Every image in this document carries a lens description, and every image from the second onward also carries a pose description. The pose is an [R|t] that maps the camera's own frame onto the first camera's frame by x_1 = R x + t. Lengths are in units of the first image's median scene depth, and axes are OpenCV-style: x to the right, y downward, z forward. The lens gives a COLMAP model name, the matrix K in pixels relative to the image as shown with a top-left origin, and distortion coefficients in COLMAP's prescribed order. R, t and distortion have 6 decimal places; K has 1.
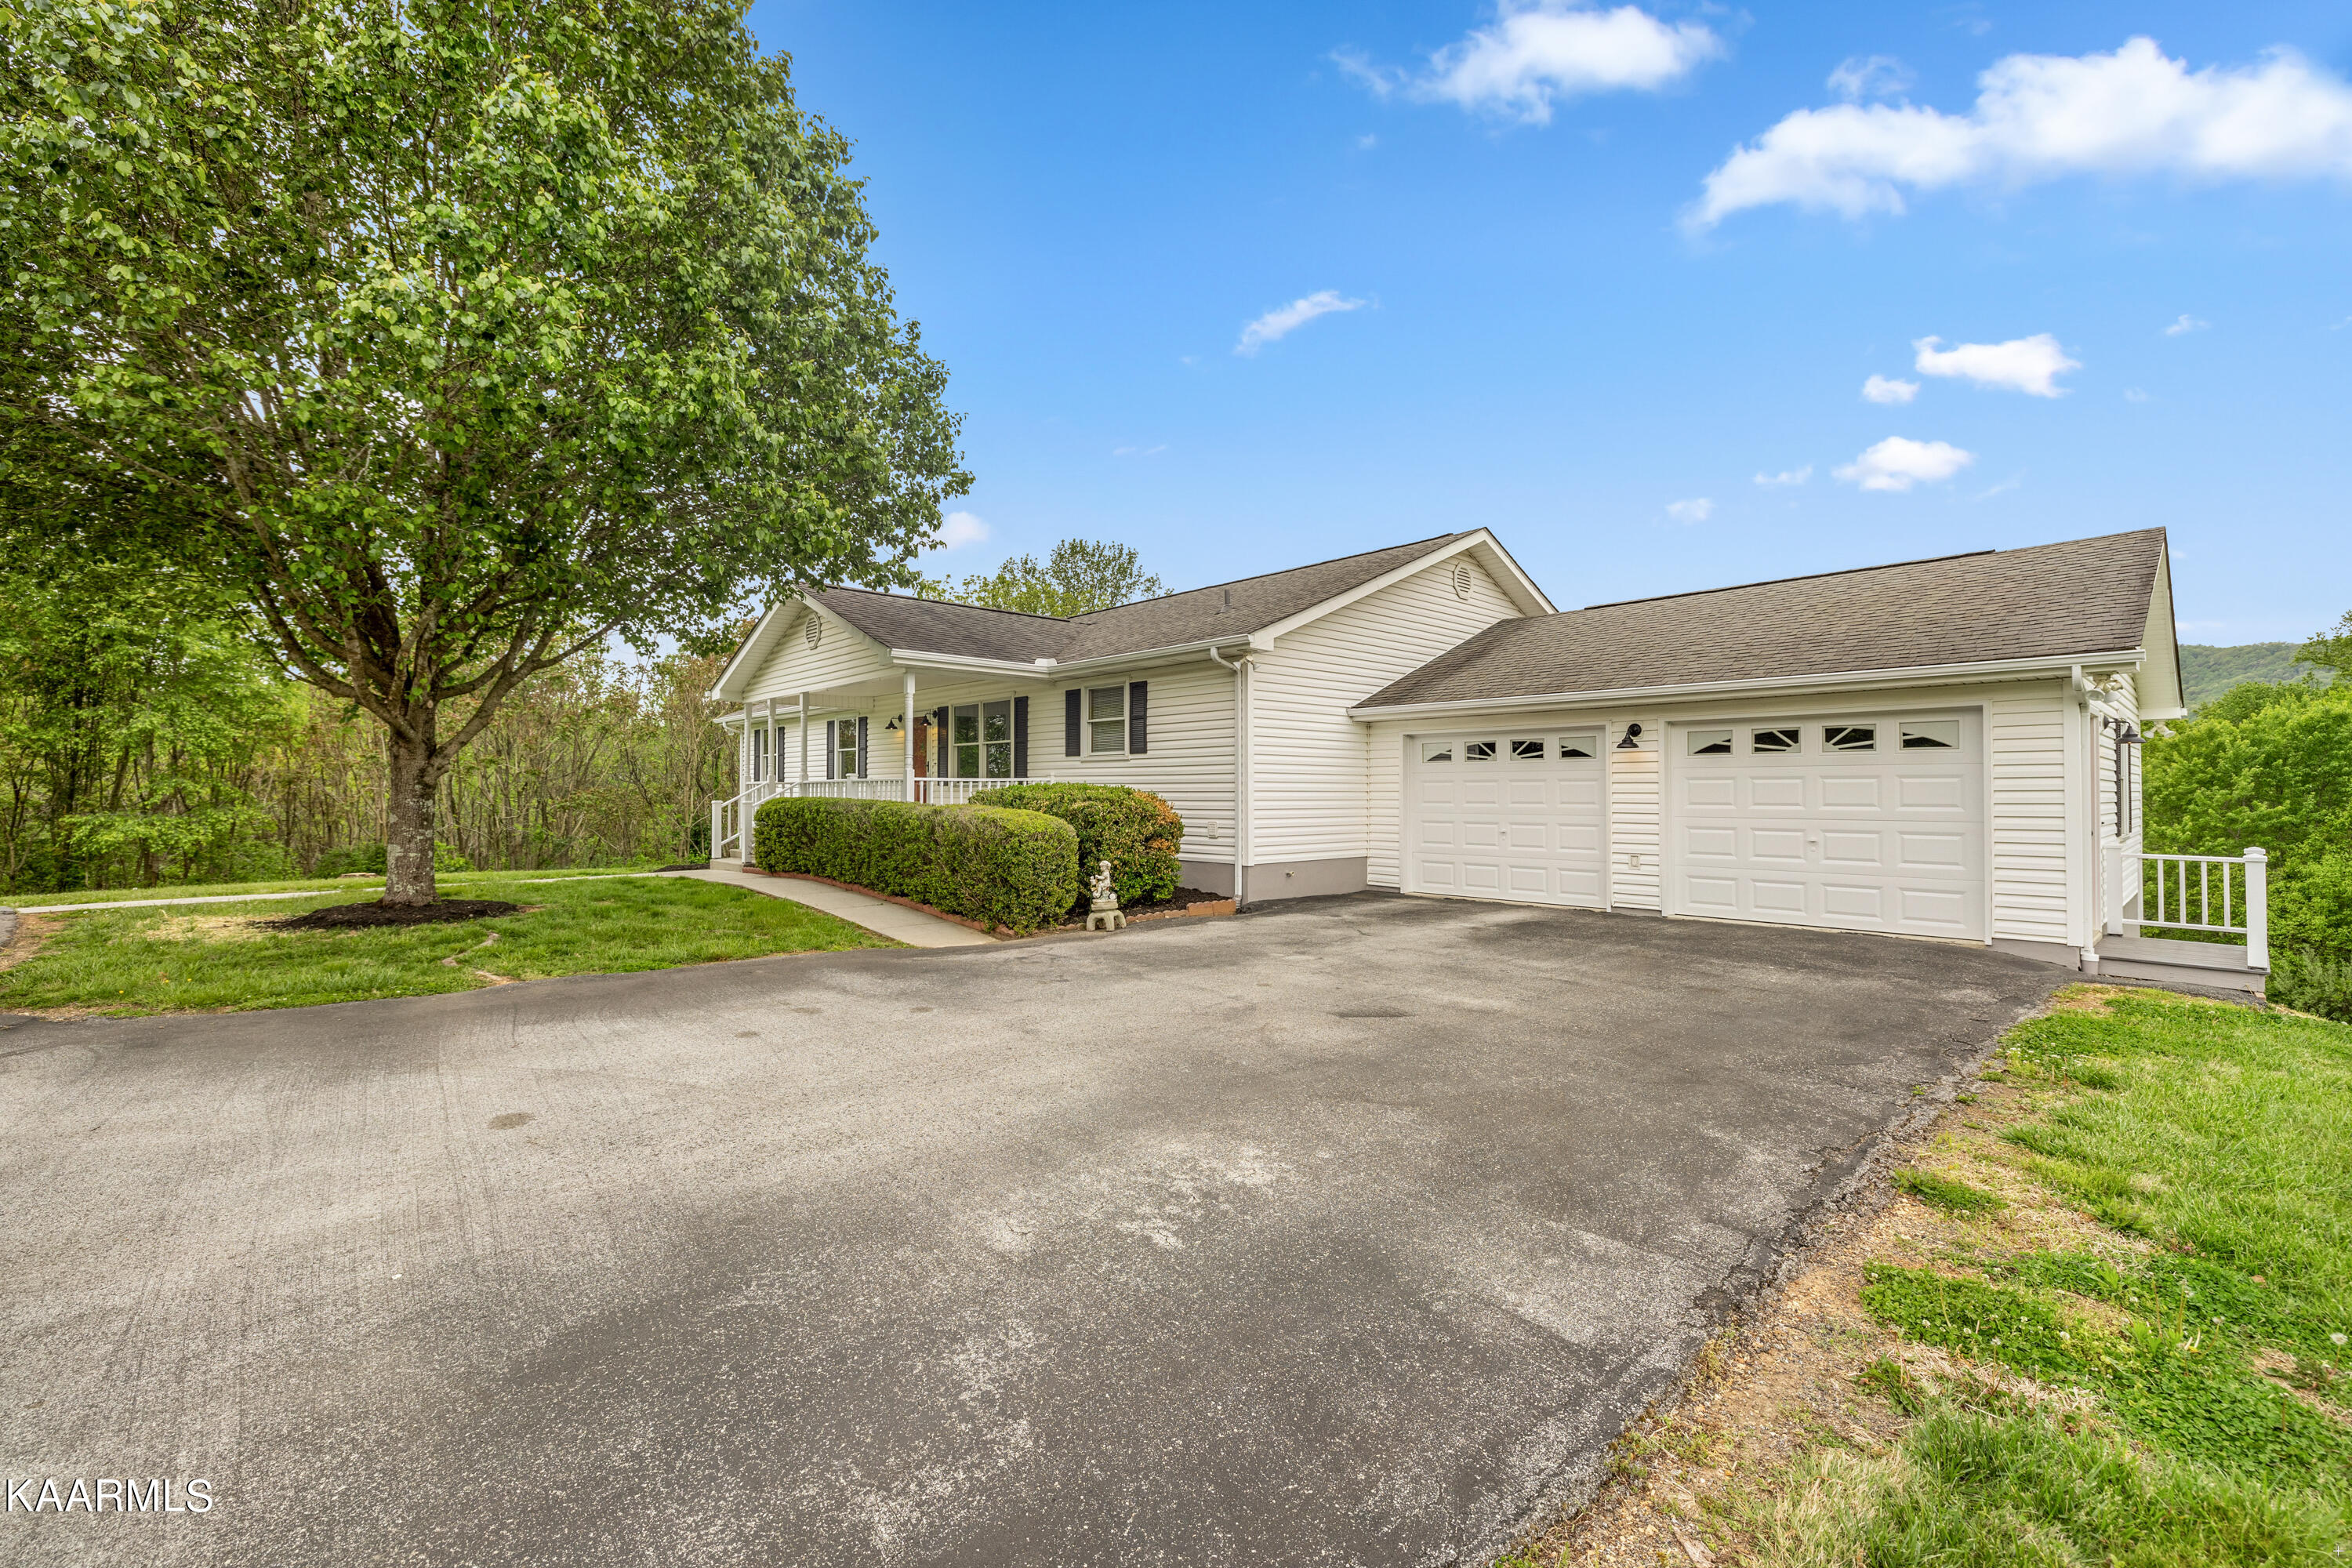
lens RADIAL K [[994.2, 0, 1176.0], [0, 994.2, 784.0], [0, 0, 1]] dist [0.002650, 0.000677]
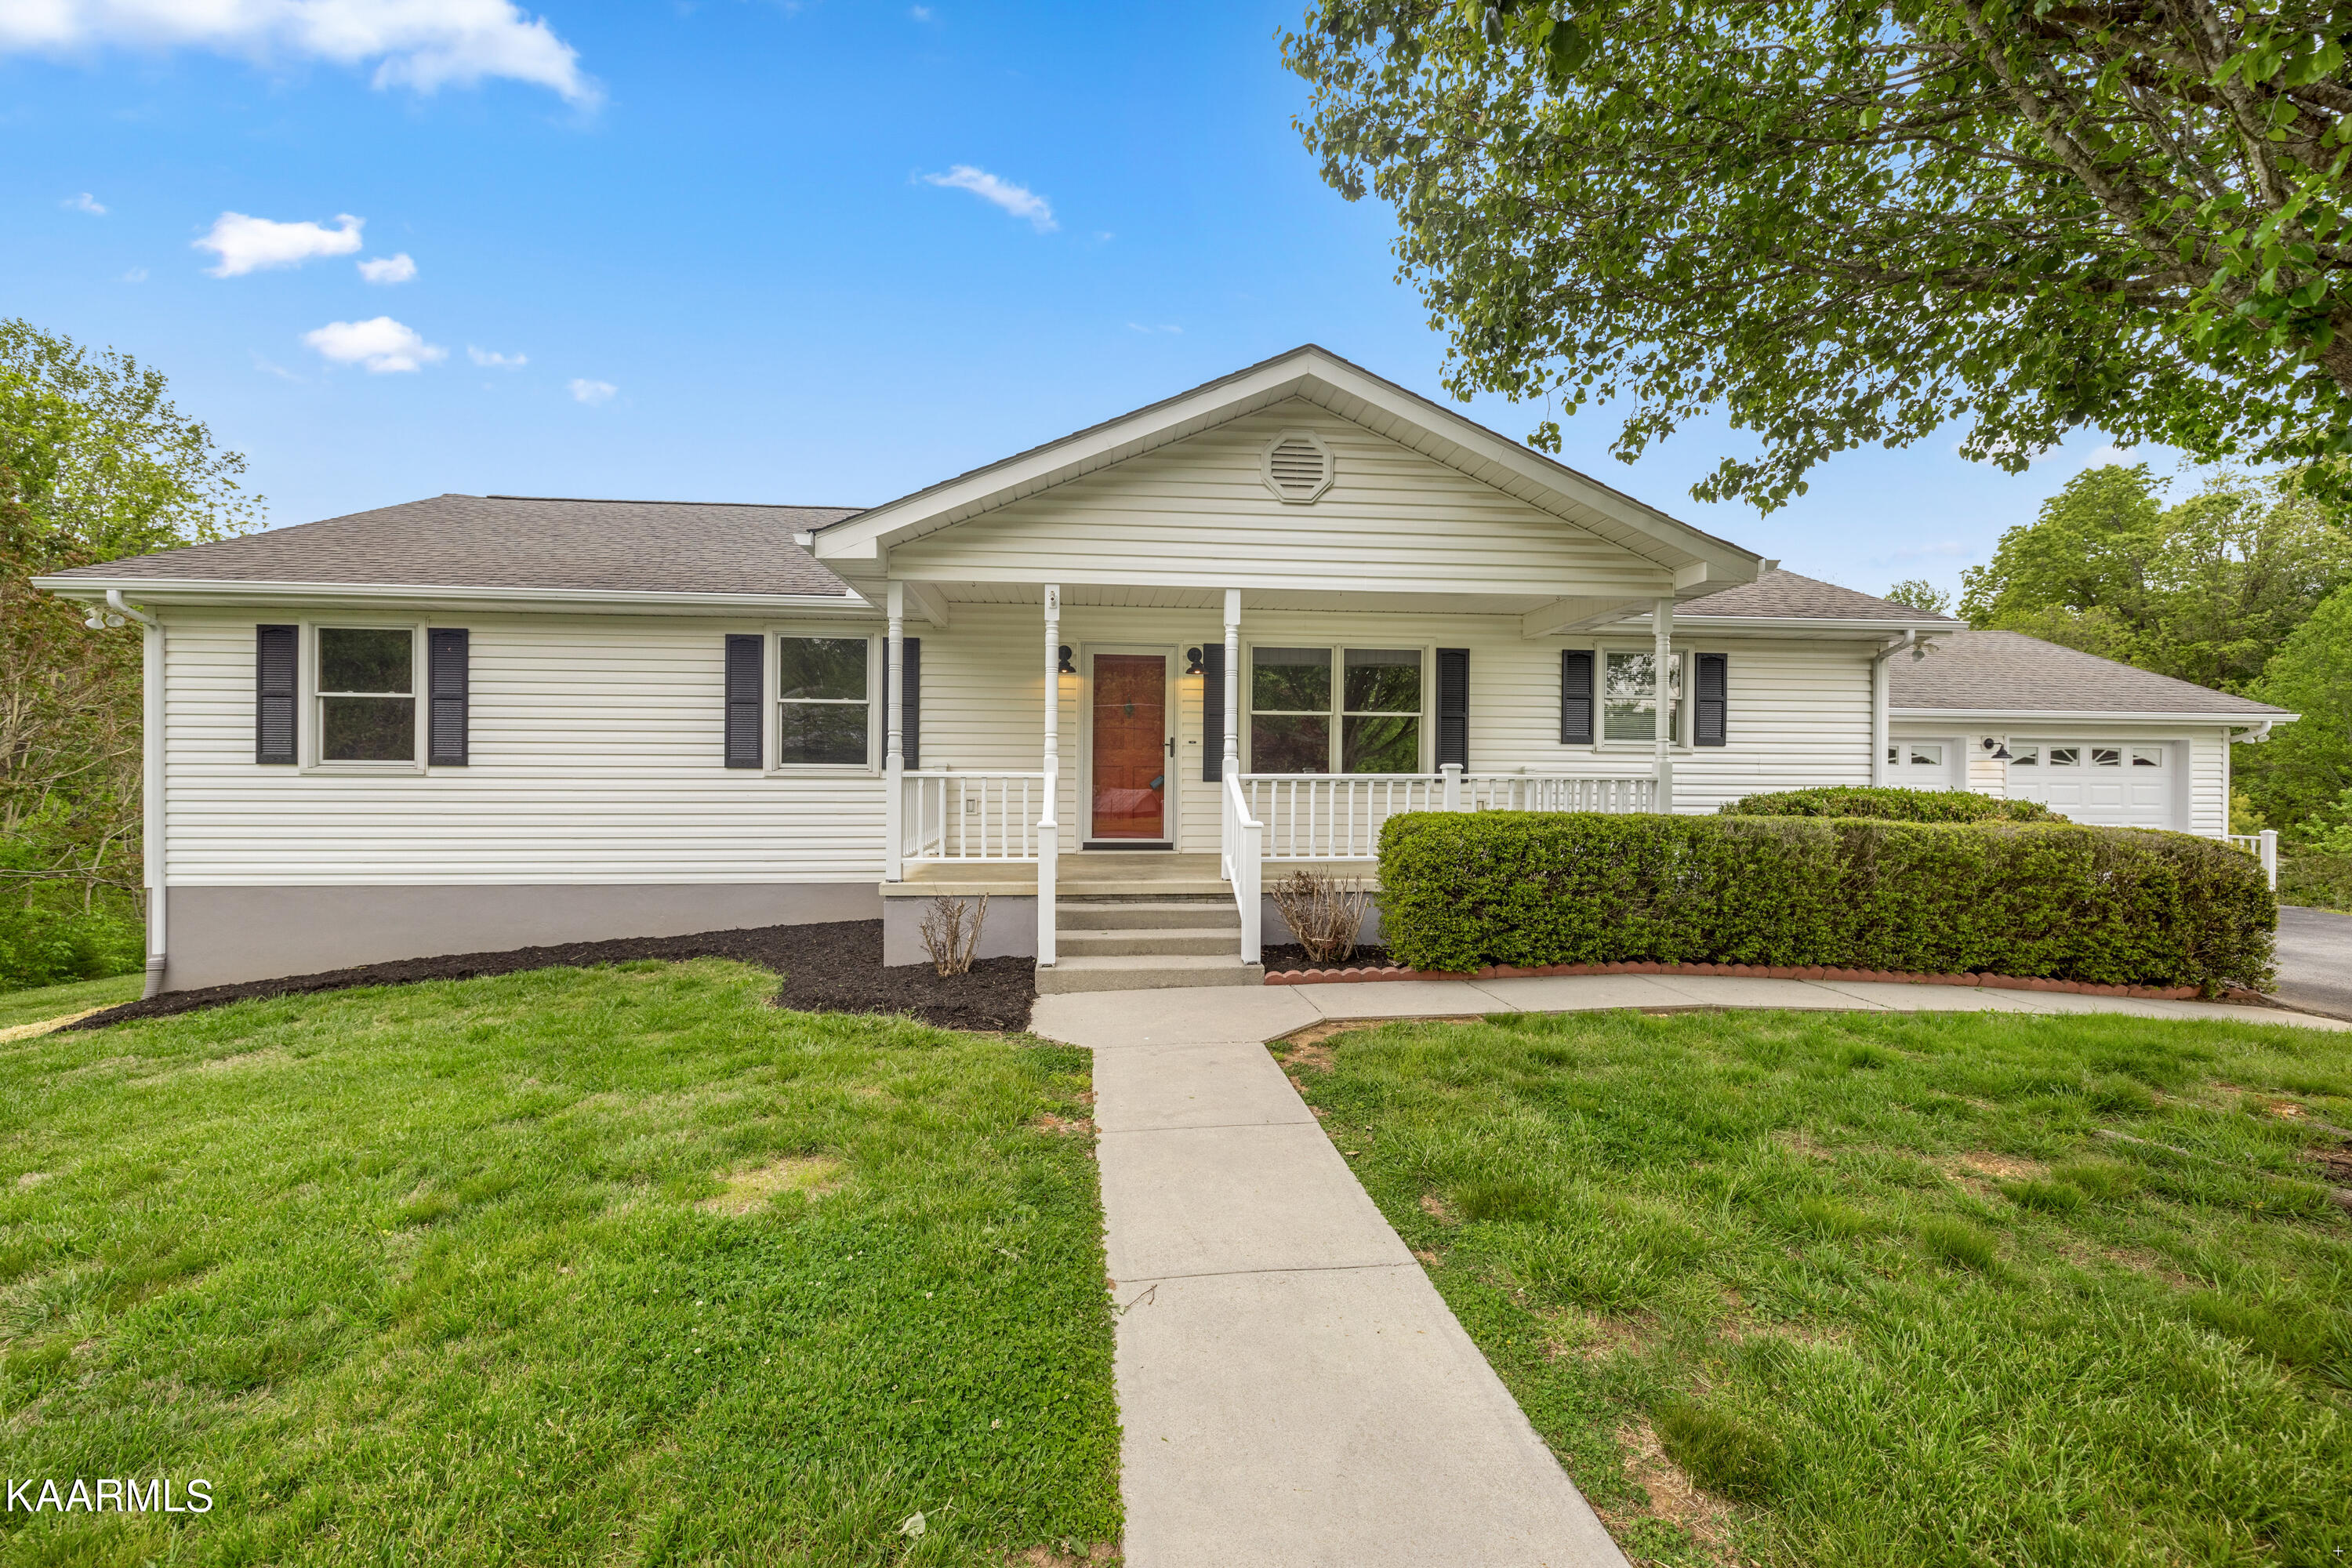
lens RADIAL K [[988.5, 0, 1176.0], [0, 988.5, 784.0], [0, 0, 1]] dist [0.000375, 0.000459]
pose [[0.603463, -0.000411, 0.797391, -0.975441], [-0.012949, 0.999863, 0.010315, -0.003860], [-0.797286, -0.016550, 0.603375, 0.936812]]
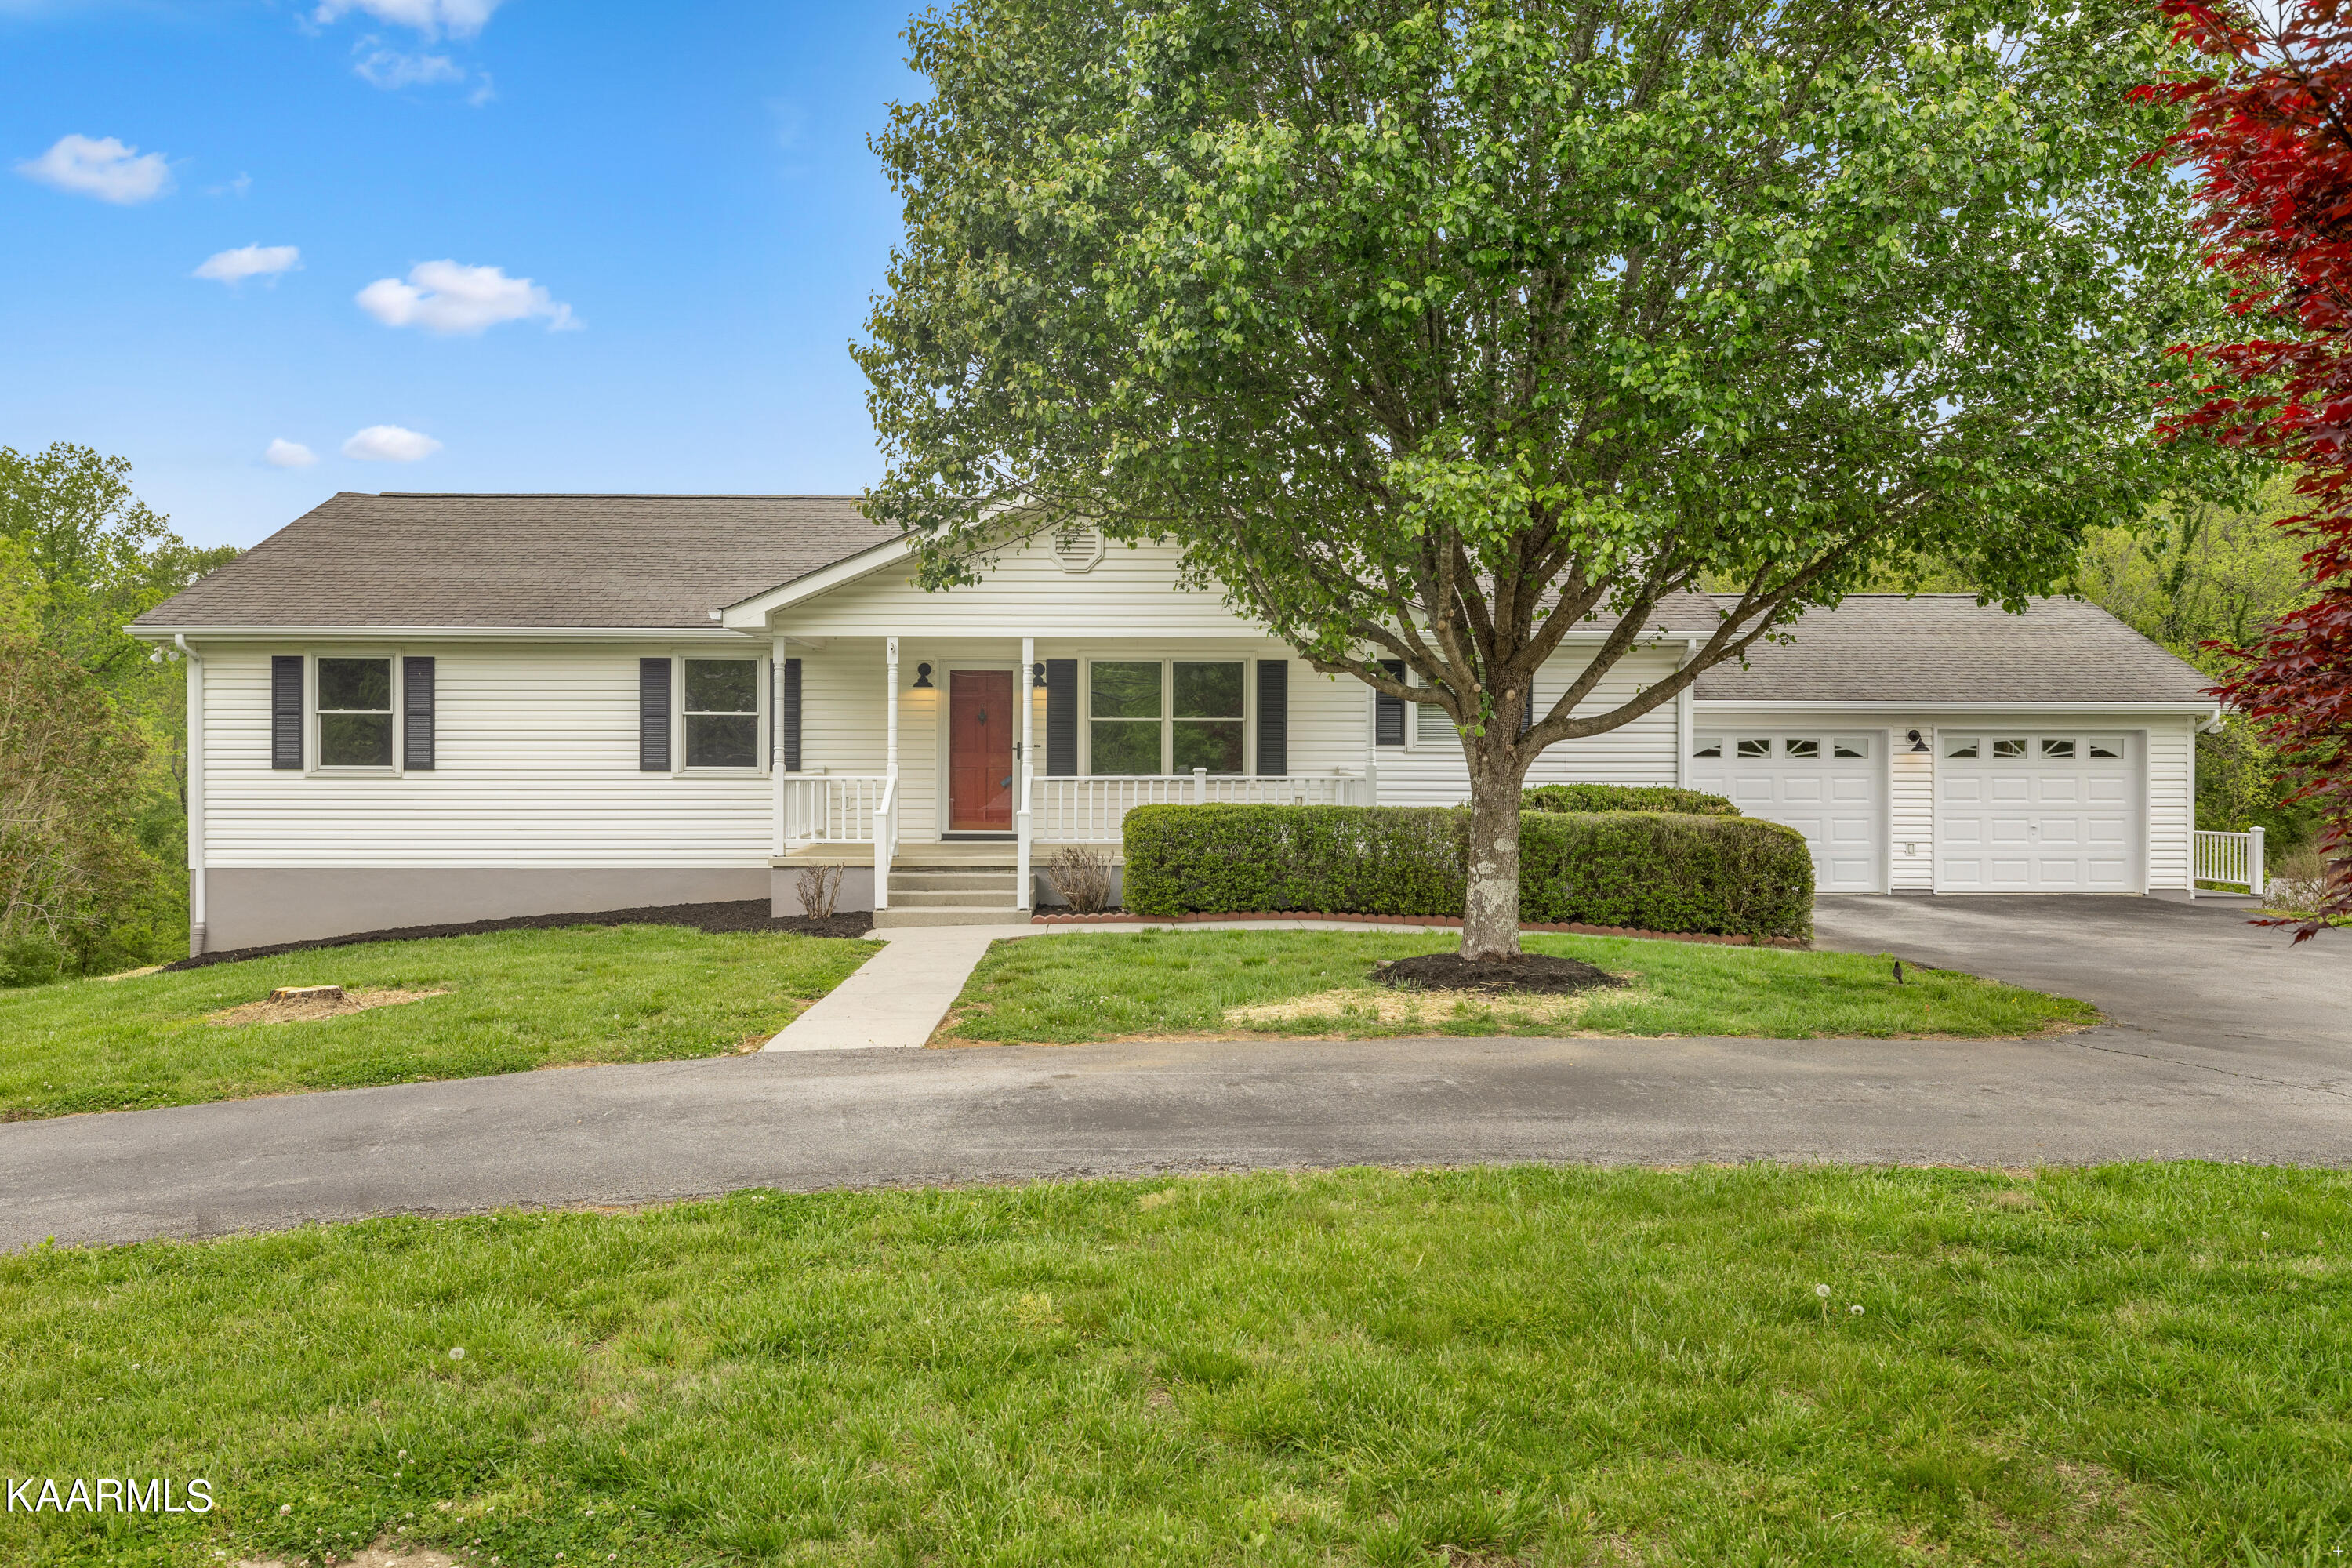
lens RADIAL K [[1848.6, 0, 1176.0], [0, 1848.6, 784.0], [0, 0, 1]] dist [-0.006063, 0.002057]
pose [[0.661020, -0.008250, 0.750323, -1.516058], [-0.008424, 0.999795, 0.018415, -0.026557], [-0.750321, -0.018494, 0.660815, 0.197290]]
